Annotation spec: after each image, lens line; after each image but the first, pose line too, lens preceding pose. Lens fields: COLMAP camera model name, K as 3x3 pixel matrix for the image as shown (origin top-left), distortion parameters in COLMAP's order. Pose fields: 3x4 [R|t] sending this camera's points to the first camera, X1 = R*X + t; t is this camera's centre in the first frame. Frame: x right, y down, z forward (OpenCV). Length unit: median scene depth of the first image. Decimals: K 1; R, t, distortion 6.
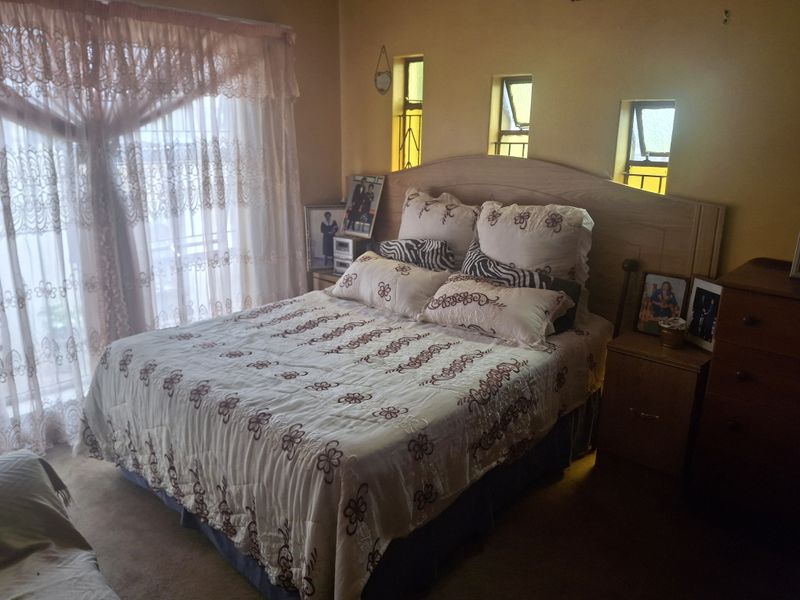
lens RADIAL K [[573.1, 0, 400.0], [0, 573.1, 300.0], [0, 0, 1]] dist [0.095833, -0.121731]
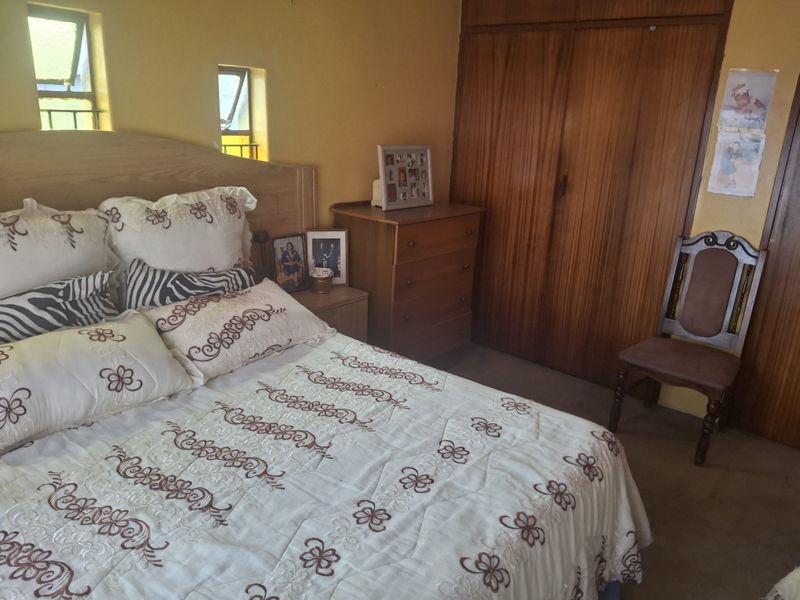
lens RADIAL K [[573.1, 0, 400.0], [0, 573.1, 300.0], [0, 0, 1]] dist [0.095833, -0.121731]
pose [[0.001533, -0.325059, 0.945693, -0.592086], [0.244707, 0.917064, 0.314822, -0.217567], [-0.969596, 0.230935, 0.080950, 0.719514]]
